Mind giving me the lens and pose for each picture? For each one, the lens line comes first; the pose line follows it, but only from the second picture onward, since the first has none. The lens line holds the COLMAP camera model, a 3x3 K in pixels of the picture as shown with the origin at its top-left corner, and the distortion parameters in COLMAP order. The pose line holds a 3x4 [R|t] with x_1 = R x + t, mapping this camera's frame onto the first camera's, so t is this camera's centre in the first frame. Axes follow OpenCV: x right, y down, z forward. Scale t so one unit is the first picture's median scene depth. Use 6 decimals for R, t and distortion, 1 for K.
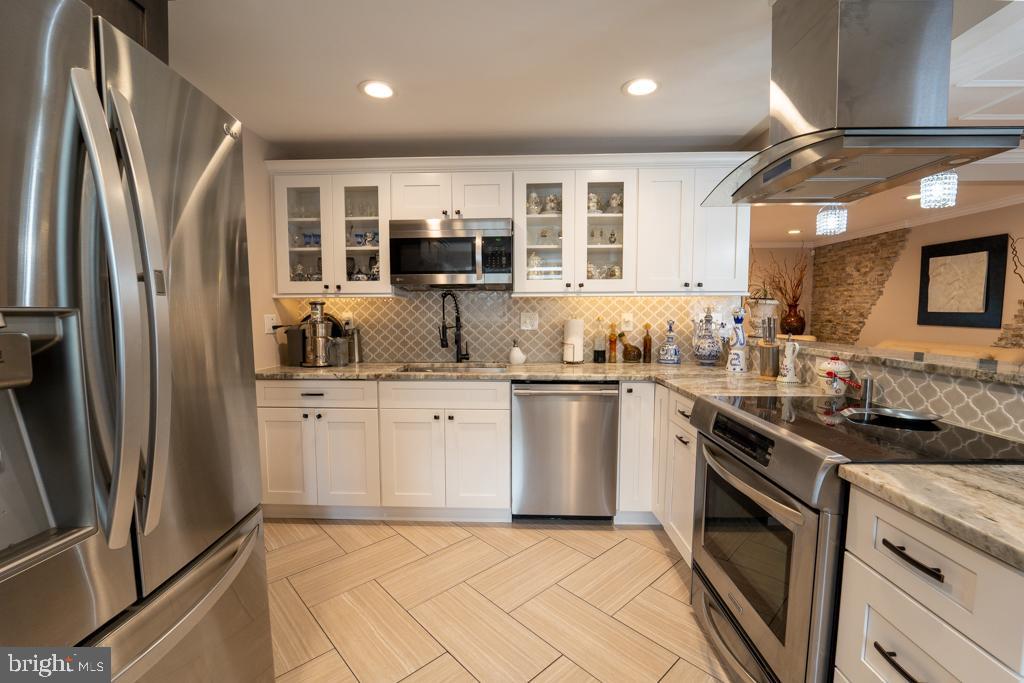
lens RADIAL K [[439.4, 0, 509.6], [0, 439.4, 343.8], [0, 0, 1]] dist [-0.018878, 0.000196]
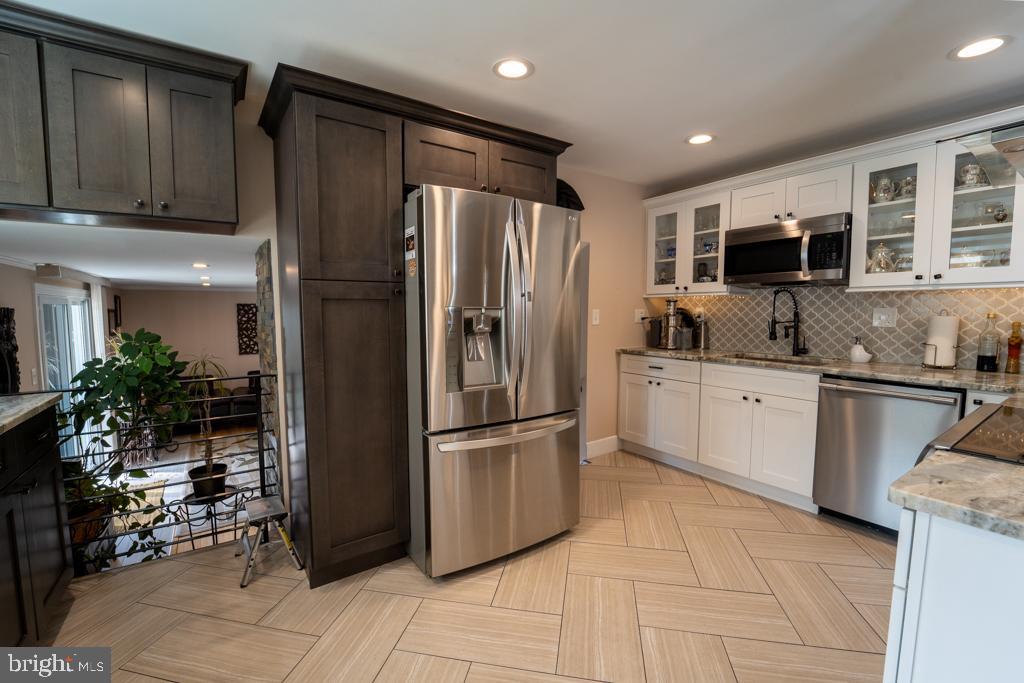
lens RADIAL K [[439.4, 0, 509.6], [0, 439.4, 343.8], [0, 0, 1]] dist [-0.018878, 0.000196]
pose [[0.592214, 0.064051, -0.803231, 0.342316], [-0.054491, 0.997737, 0.039386, 0.010751], [0.803936, 0.020444, 0.594364, -0.172414]]
